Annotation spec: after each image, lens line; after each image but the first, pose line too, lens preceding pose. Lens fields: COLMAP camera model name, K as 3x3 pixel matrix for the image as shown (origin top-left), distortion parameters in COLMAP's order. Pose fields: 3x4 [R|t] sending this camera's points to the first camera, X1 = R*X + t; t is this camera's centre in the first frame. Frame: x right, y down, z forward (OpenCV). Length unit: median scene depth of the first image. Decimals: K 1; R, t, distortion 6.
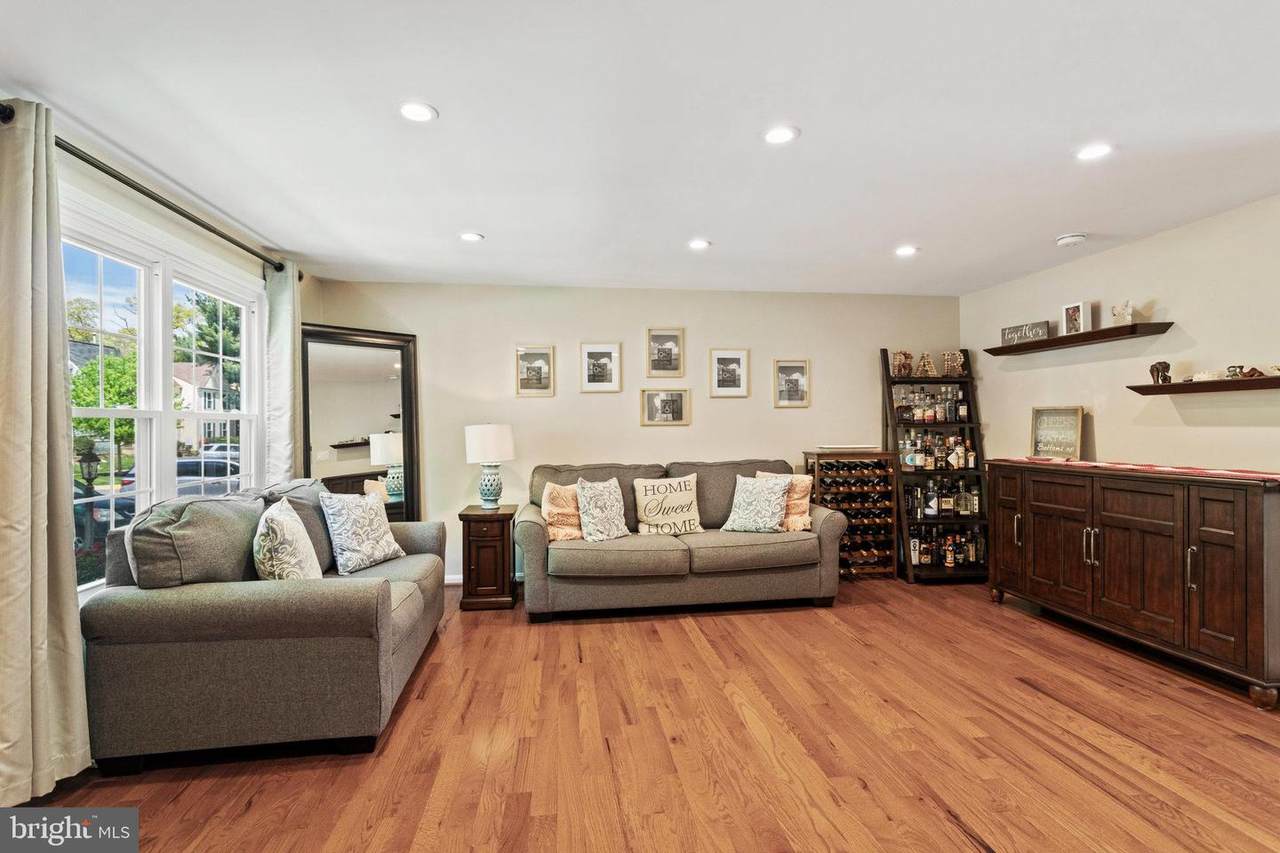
lens RADIAL K [[622.8, 0, 648.6], [0, 622.8, 429.8], [0, 0, 1]] dist [0.001173, 0.000786]
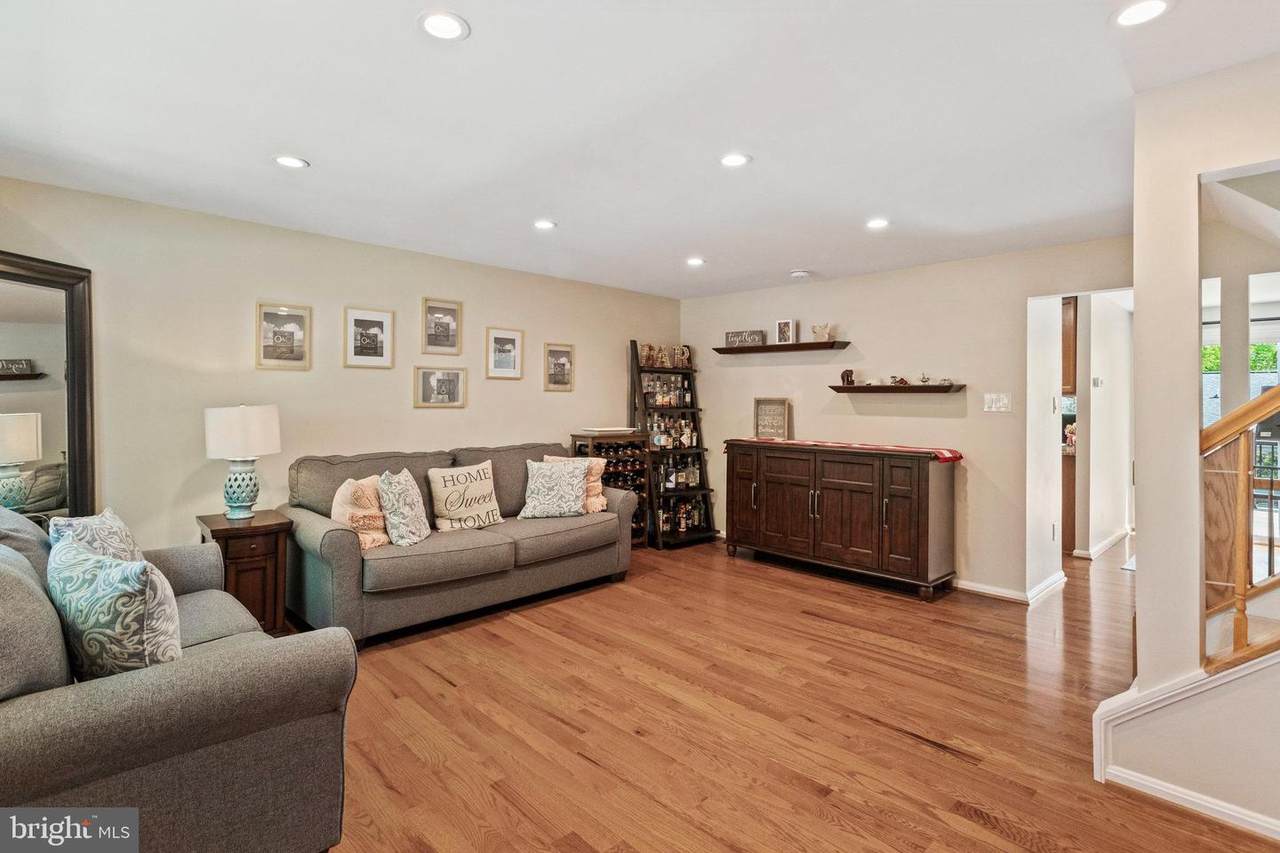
lens RADIAL K [[622.8, 0, 667.9], [0, 622.8, 402.8], [0, 0, 1]] dist [0.001173, 0.000786]
pose [[0.801928, 0.017379, 0.597167, -0.326090], [-0.015268, 0.999846, -0.008594, -0.014912], [-0.597225, -0.002226, 0.802071, 0.105850]]
